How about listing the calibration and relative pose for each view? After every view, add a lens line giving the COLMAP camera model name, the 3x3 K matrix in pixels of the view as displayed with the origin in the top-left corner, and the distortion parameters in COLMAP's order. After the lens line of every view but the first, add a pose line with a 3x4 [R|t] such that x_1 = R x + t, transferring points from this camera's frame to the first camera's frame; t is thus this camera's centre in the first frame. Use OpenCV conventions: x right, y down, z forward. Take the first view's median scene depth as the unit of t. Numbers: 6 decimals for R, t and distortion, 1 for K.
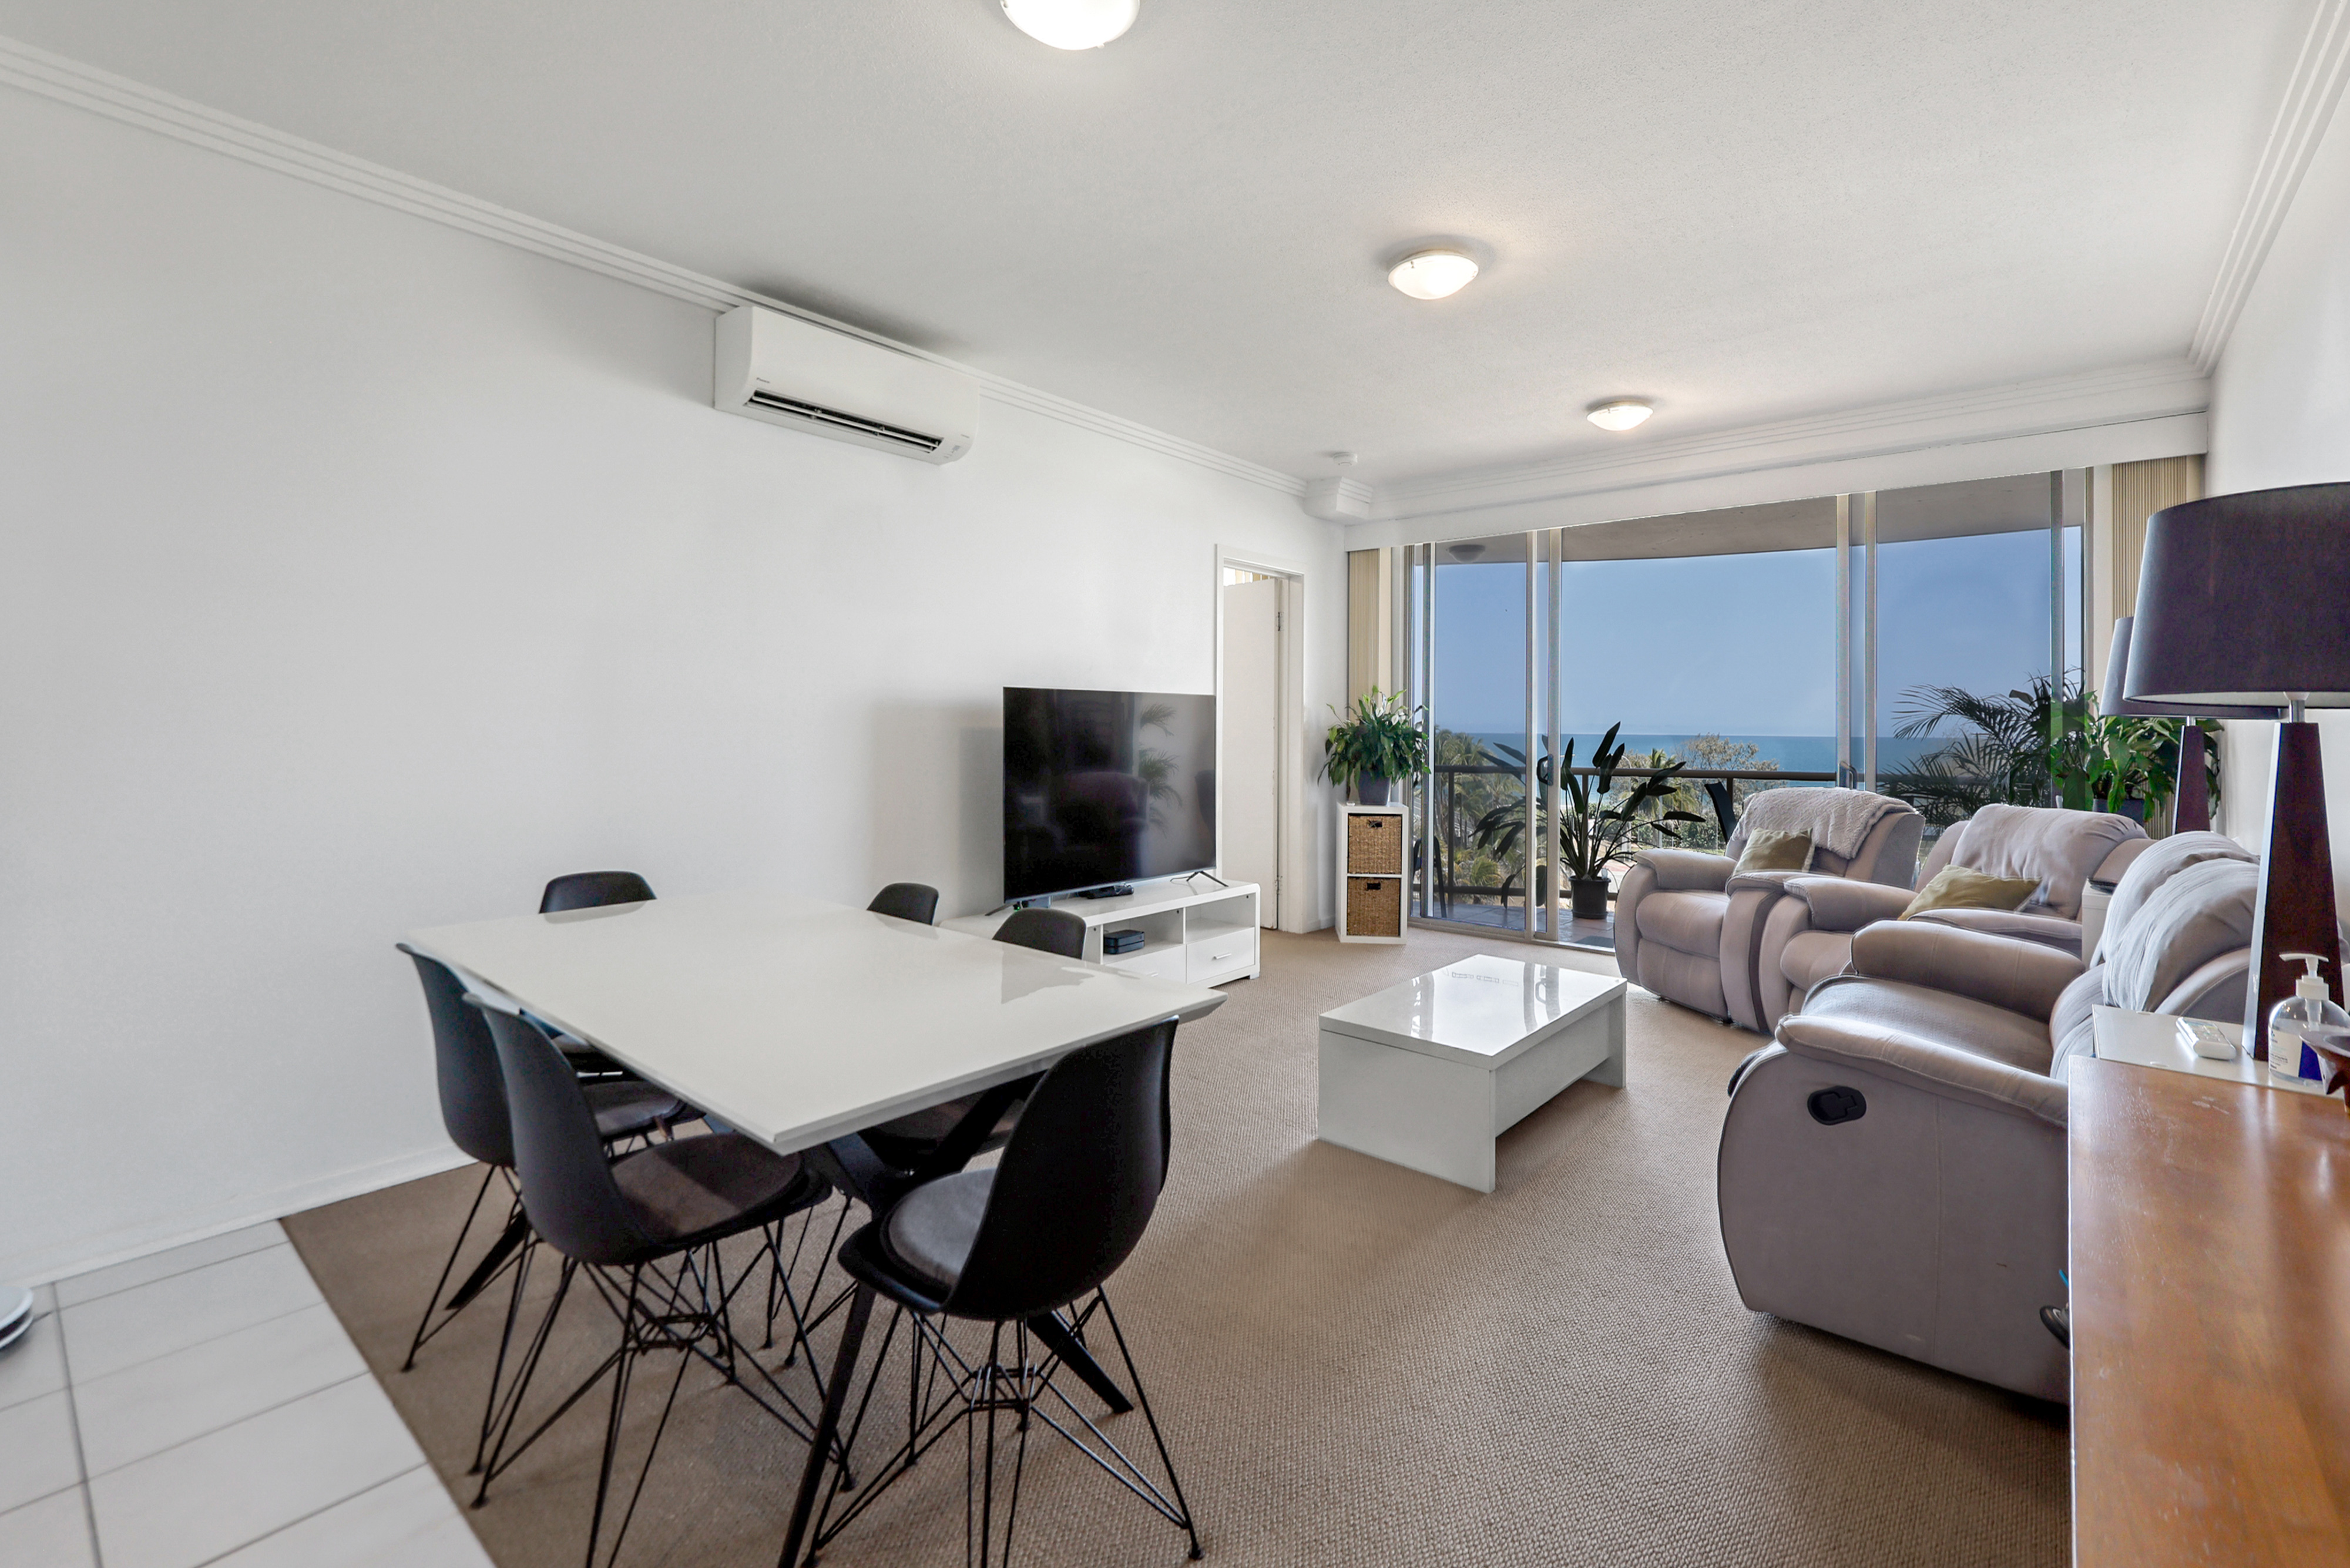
lens RADIAL K [[1029.2, 0, 1186.2], [0, 1029.2, 736.3], [0, 0, 1]] dist [0.000022, 0.000243]
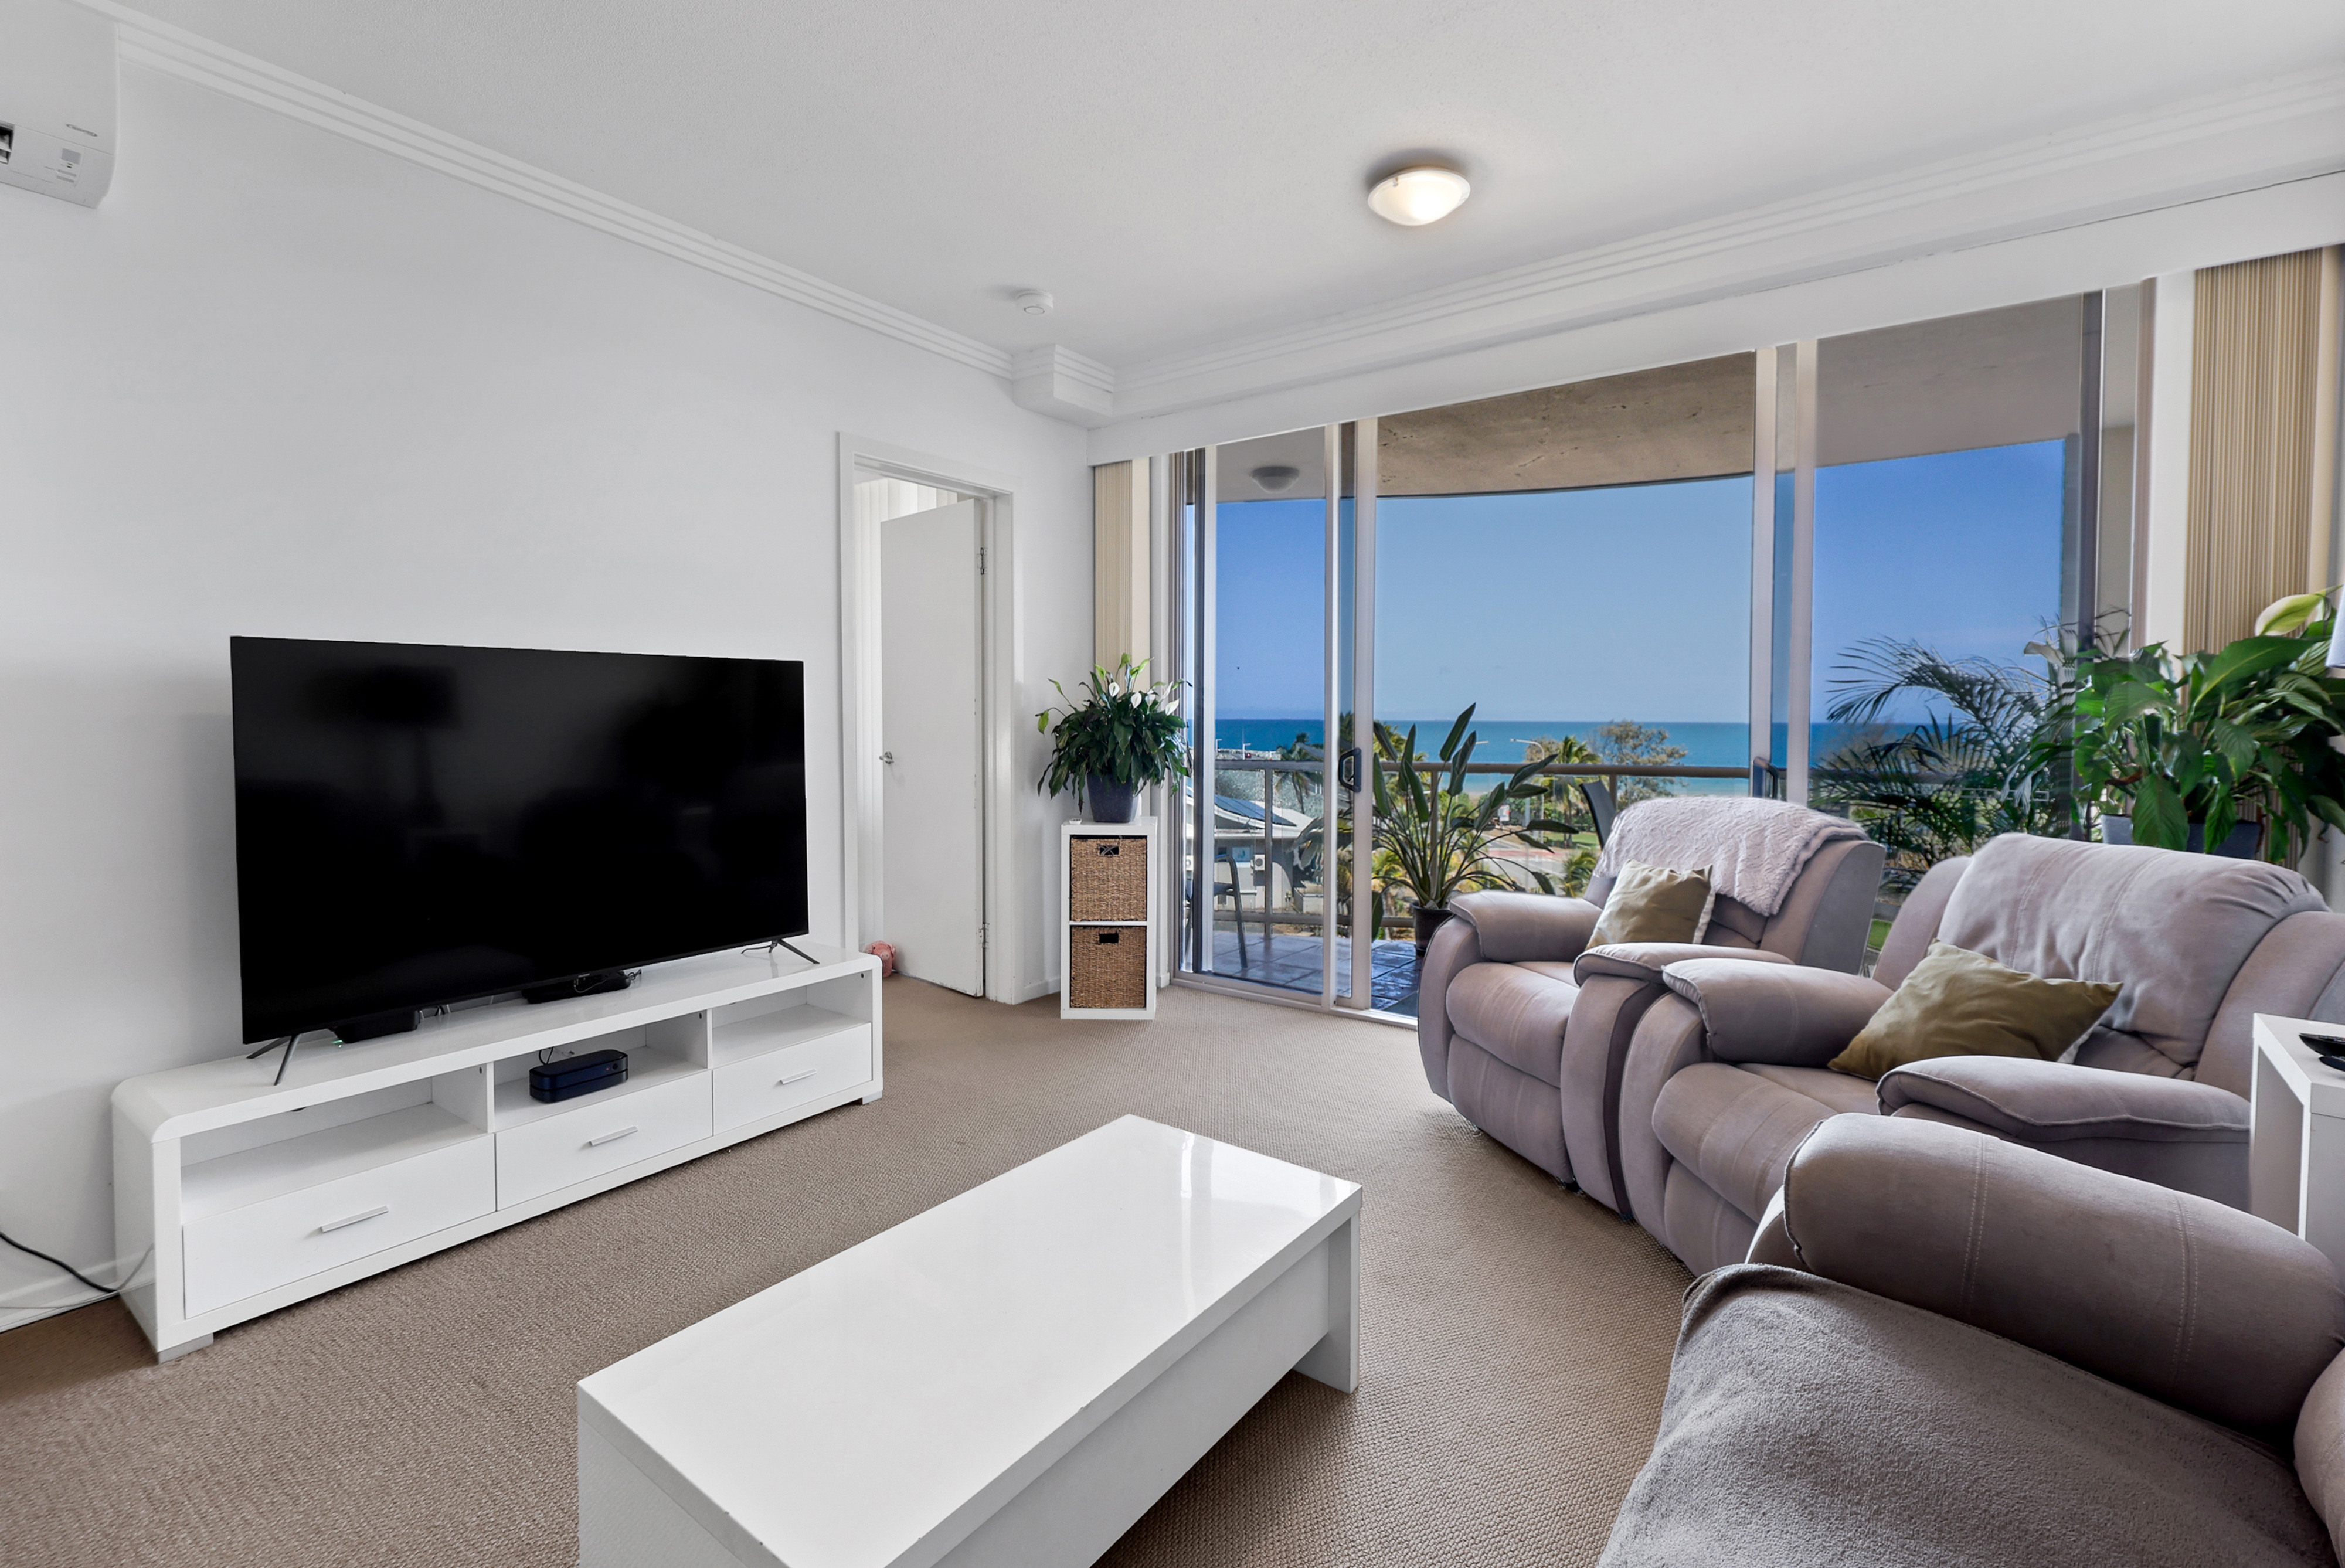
lens RADIAL K [[992.4, 0, 1187.6], [0, 992.4, 778.6], [0, 0, 1]] dist [-0.011296, -0.000030]
pose [[0.998409, -0.011576, 0.055190, 0.231209], [0.008538, 0.998452, 0.054969, 0.000061], [-0.055740, -0.054411, 0.996962, 0.378228]]
